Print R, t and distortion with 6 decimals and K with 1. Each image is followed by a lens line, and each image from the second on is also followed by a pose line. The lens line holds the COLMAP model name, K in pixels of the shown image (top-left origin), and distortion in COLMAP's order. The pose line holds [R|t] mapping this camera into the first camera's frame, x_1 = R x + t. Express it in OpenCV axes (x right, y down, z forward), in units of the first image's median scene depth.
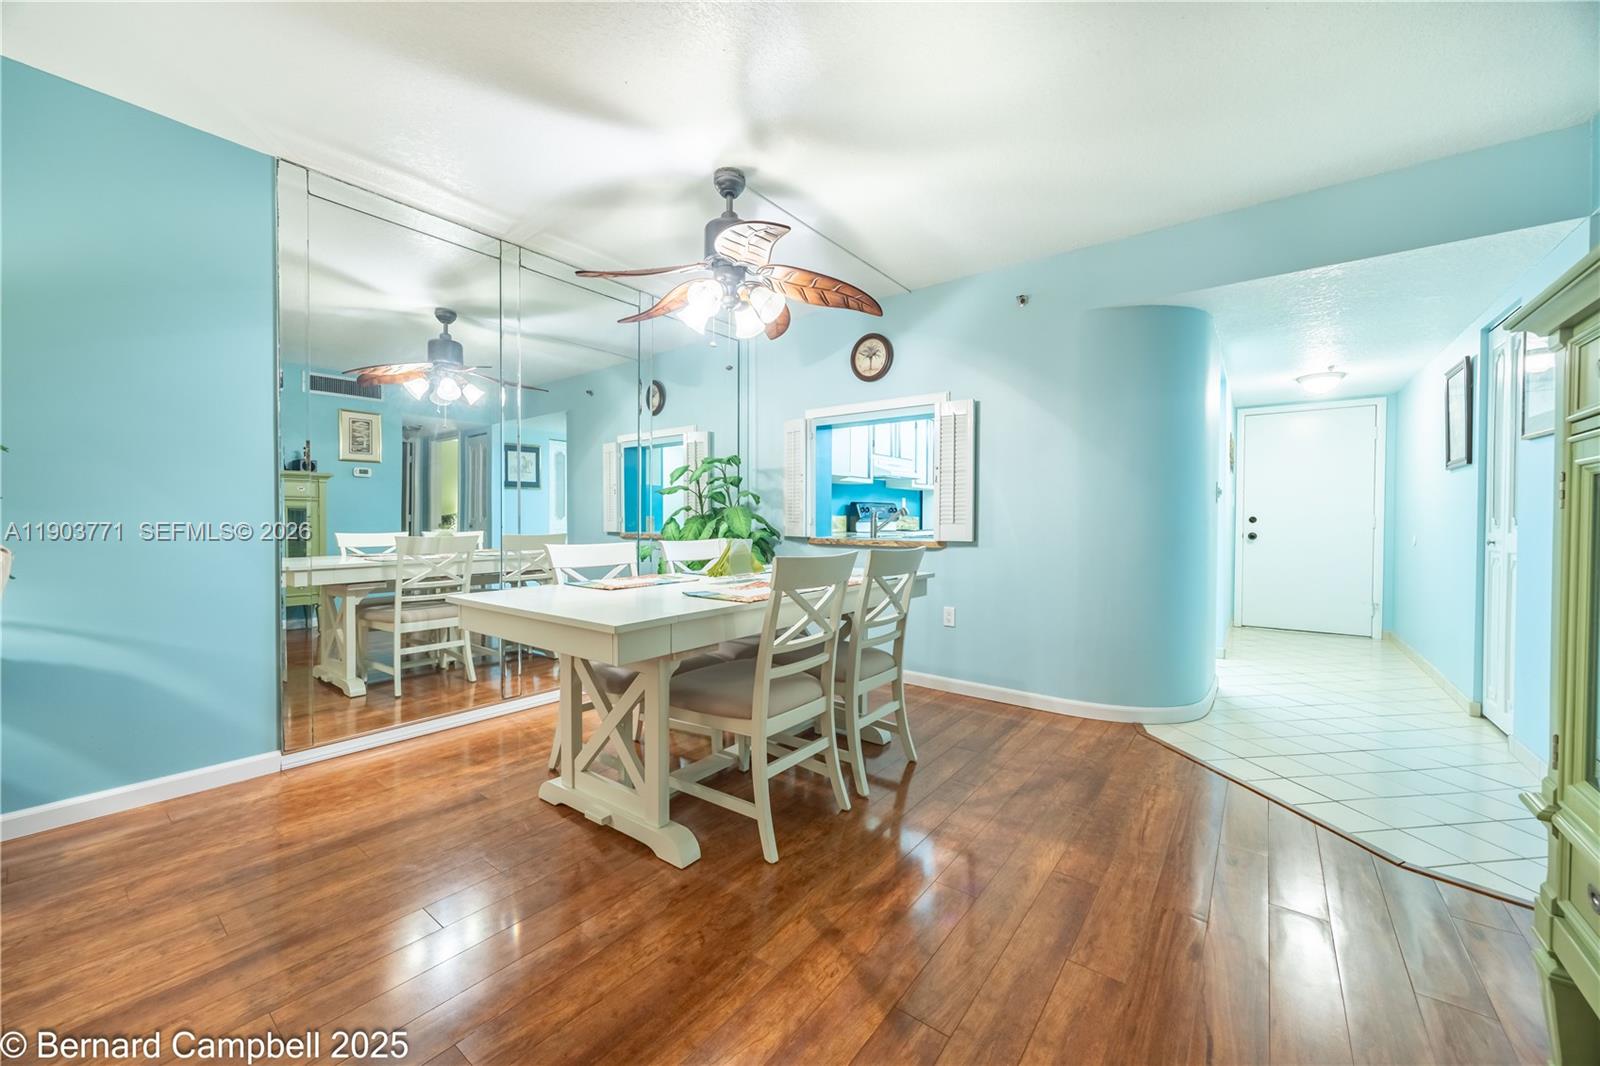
lens RADIAL K [[630.9, 0, 800.0], [0, 630.9, 533.0], [0, 0, 1]] dist [0.000005, 0.000029]
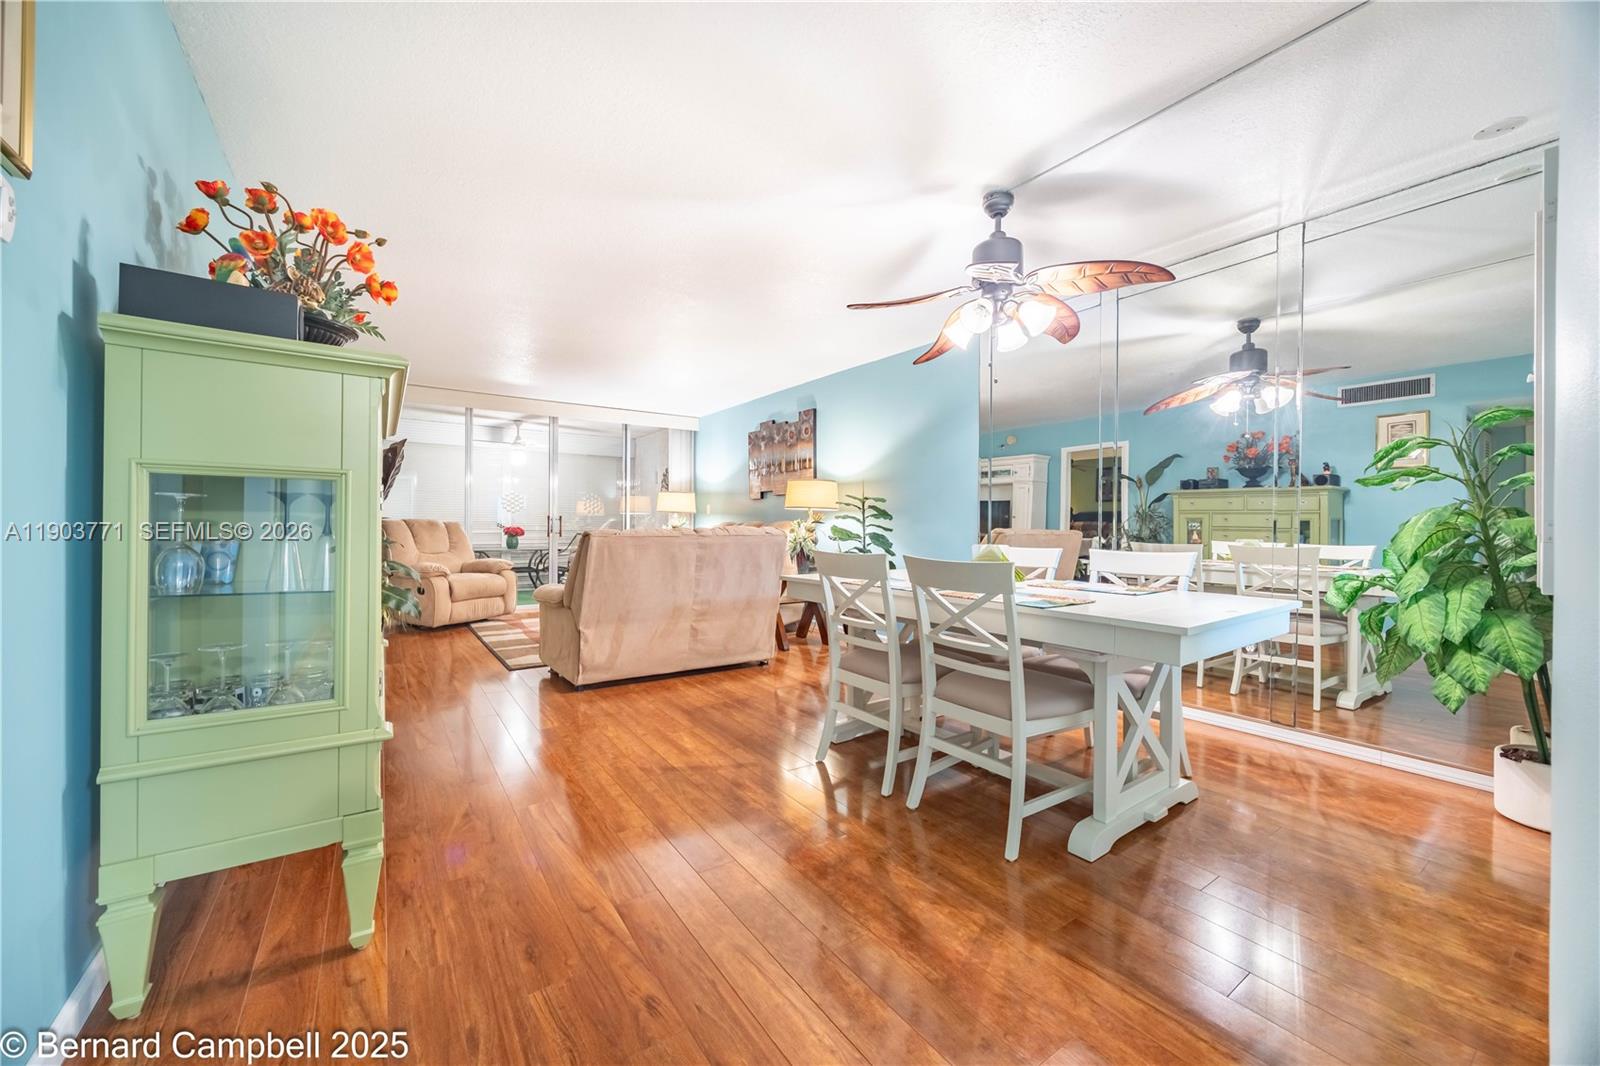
lens RADIAL K [[630.9, 0, 800.0], [0, 630.9, 533.0], [0, 0, 1]] dist [0.000005, 0.000029]
pose [[-0.341603, 0.000901, -0.939844, 0.706680], [-0.032613, 0.999386, 0.012811, -0.003228], [0.939278, 0.035027, -0.341364, 0.767964]]
